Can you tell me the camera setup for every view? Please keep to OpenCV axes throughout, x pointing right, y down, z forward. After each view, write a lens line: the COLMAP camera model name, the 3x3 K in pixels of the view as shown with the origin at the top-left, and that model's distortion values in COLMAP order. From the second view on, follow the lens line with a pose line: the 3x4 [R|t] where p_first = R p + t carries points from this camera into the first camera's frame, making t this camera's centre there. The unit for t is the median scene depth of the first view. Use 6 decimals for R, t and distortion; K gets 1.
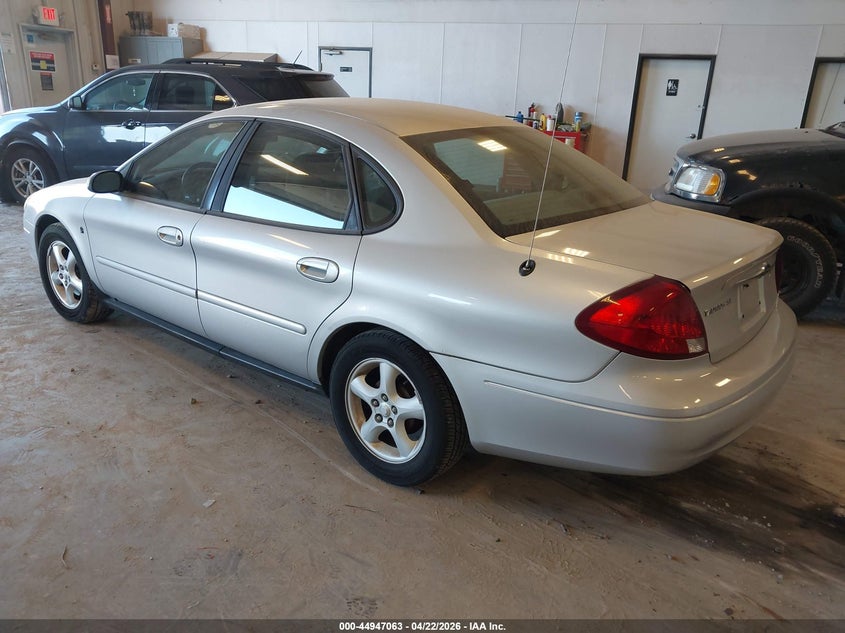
lens RADIAL K [[673.9, 0, 422.5], [0, 673.9, 316.5], [0, 0, 1]] dist [0.000381, -0.001487]
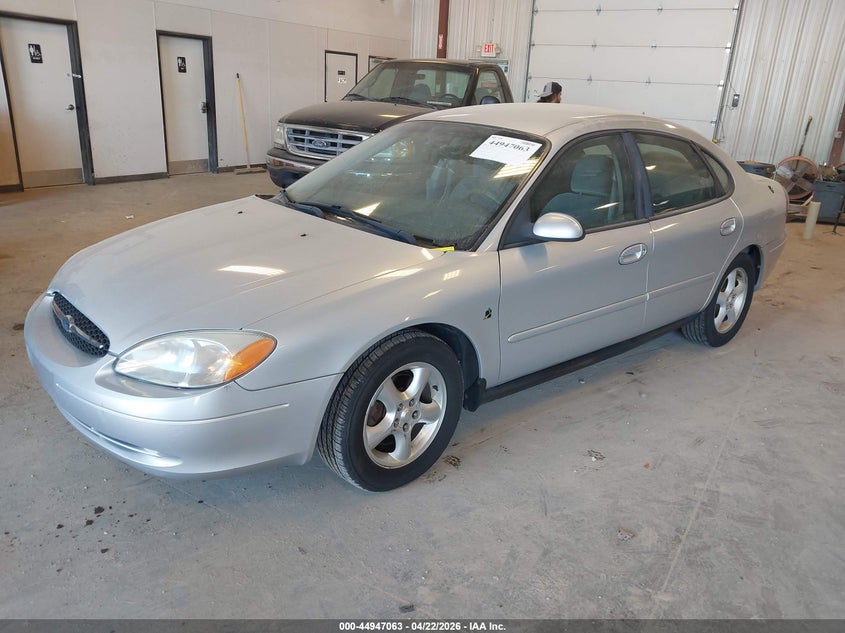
lens RADIAL K [[673.9, 0, 422.5], [0, 673.9, 316.5], [0, 0, 1]] dist [0.000381, -0.001487]
pose [[0.170375, -0.356967, 0.918448, -0.945992], [0.273544, 0.912575, 0.303942, -0.299017], [-0.946650, 0.199452, 0.253126, 0.700476]]
